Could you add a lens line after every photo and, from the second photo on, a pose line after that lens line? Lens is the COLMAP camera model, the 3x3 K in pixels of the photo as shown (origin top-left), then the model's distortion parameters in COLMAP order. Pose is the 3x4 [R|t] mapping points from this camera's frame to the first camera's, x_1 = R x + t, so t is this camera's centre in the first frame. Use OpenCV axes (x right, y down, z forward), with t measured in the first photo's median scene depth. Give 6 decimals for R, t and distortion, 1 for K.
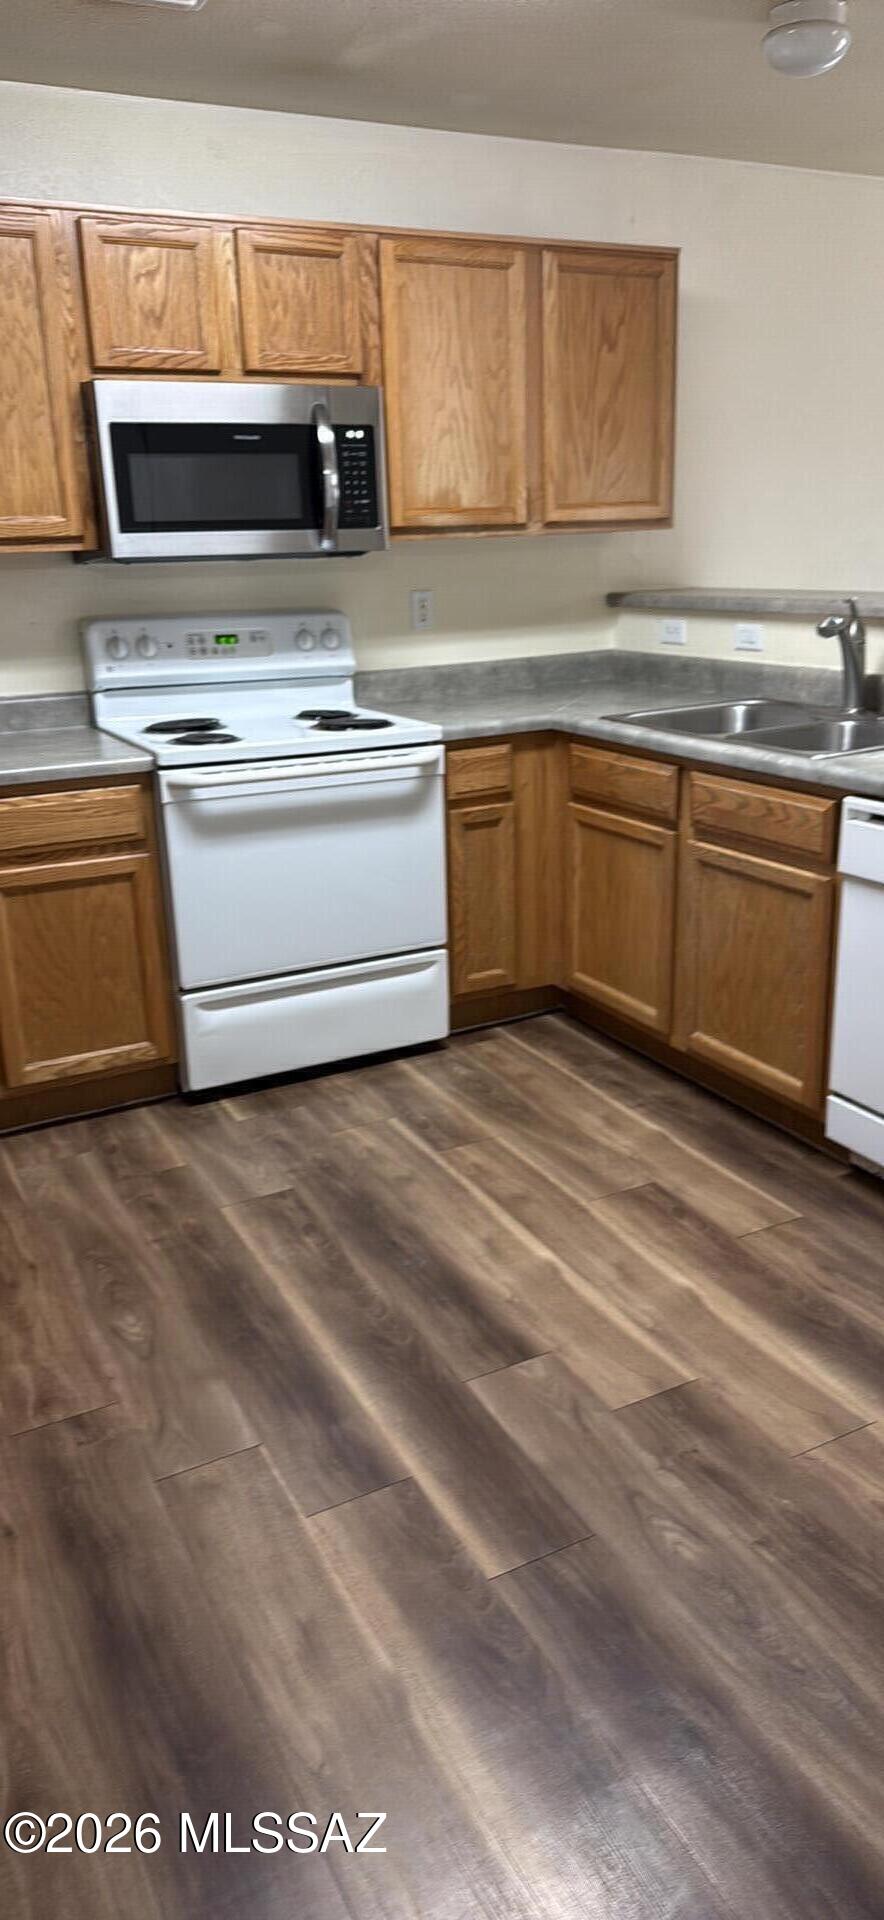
lens RADIAL K [[1293.0, 0, 442.0], [0, 1293.0, 960.0], [0, 0, 1]] dist [0.135890, -0.252520]
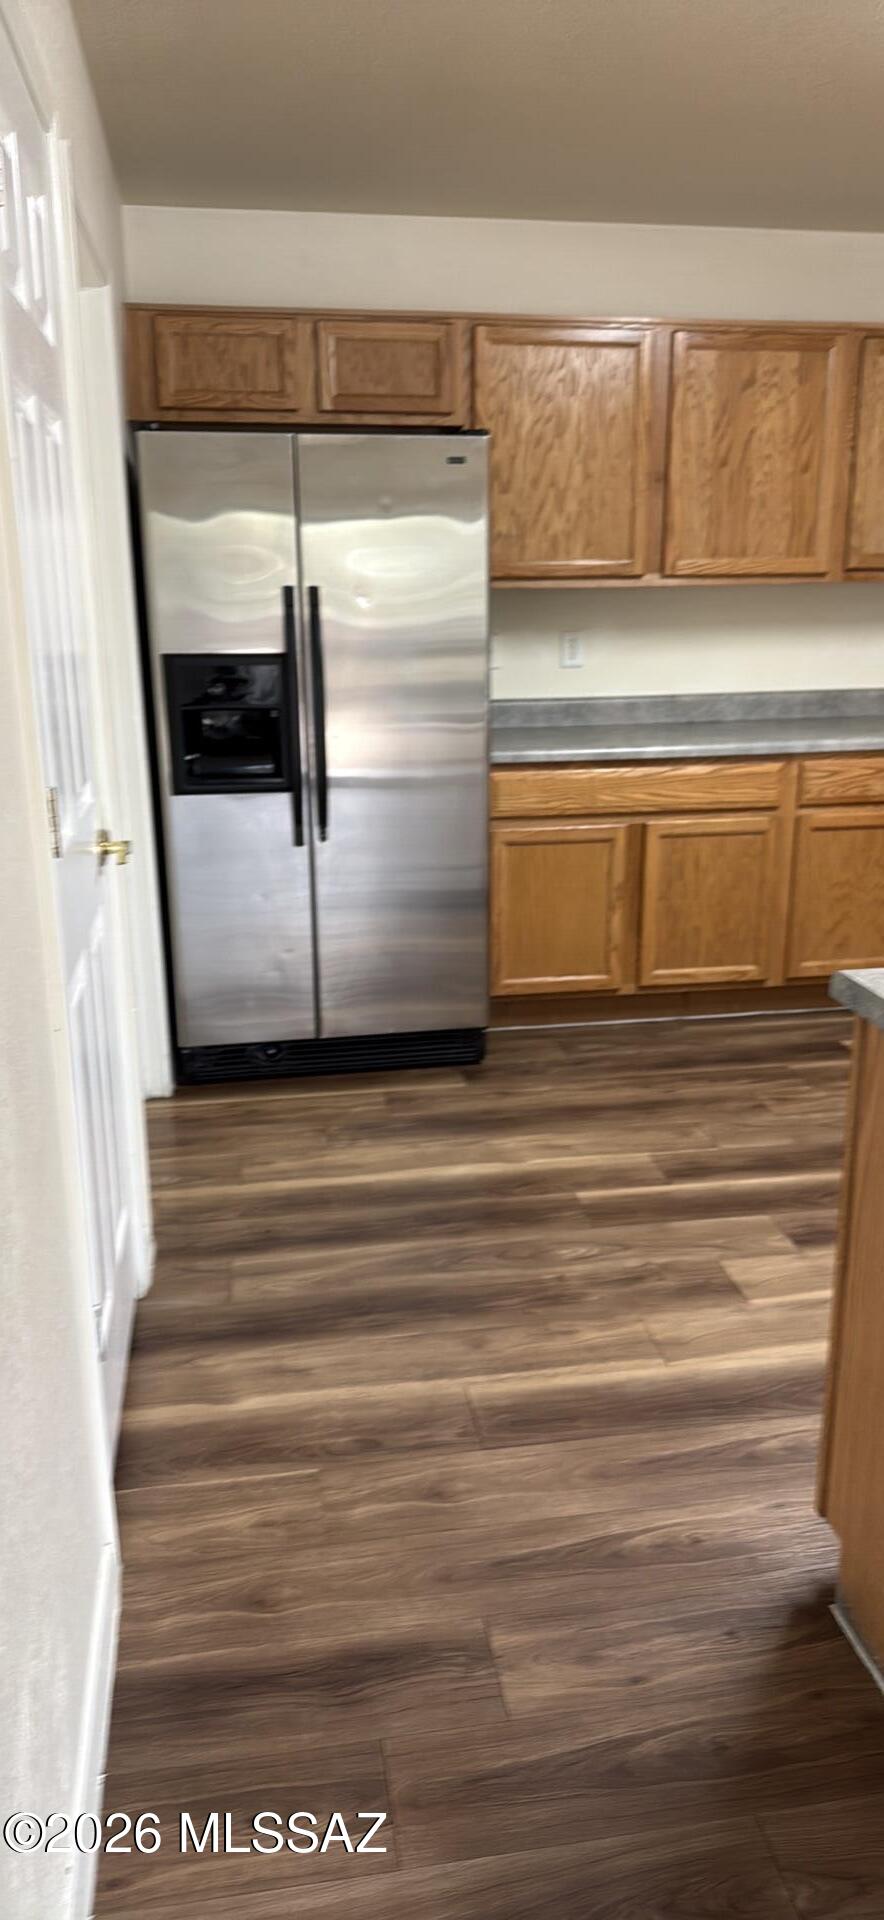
lens RADIAL K [[1293.0, 0, 442.0], [0, 1293.0, 960.0], [0, 0, 1]] dist [0.135890, -0.252520]
pose [[-0.311058, 0.295217, -0.903377, 0.899134], [-0.279648, 0.880021, 0.383875, -0.230927], [0.908317, 0.372035, -0.191181, 0.624270]]
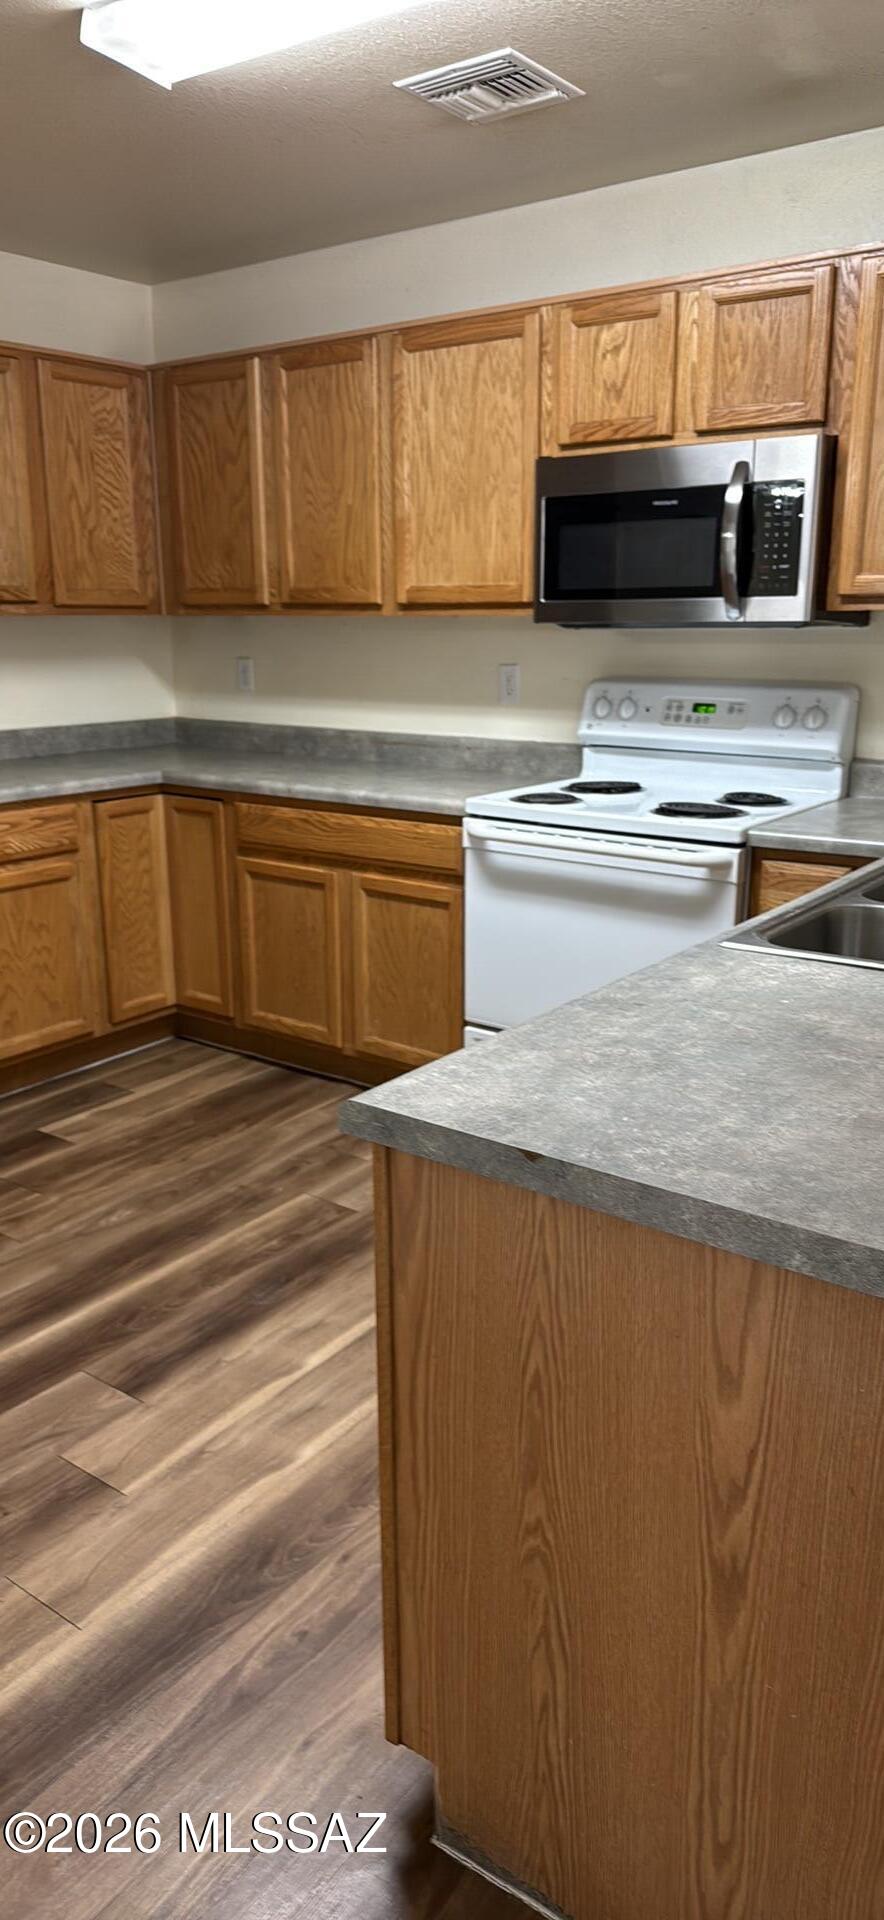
lens RADIAL K [[1293.0, 0, 442.0], [0, 1293.0, 960.0], [0, 0, 1]] dist [0.135890, -0.252520]
pose [[0.432368, 0.260316, -0.863304, 0.734926], [-0.286650, 0.947435, 0.142122, -0.179120], [0.854921, 0.186017, 0.484260, 0.481731]]
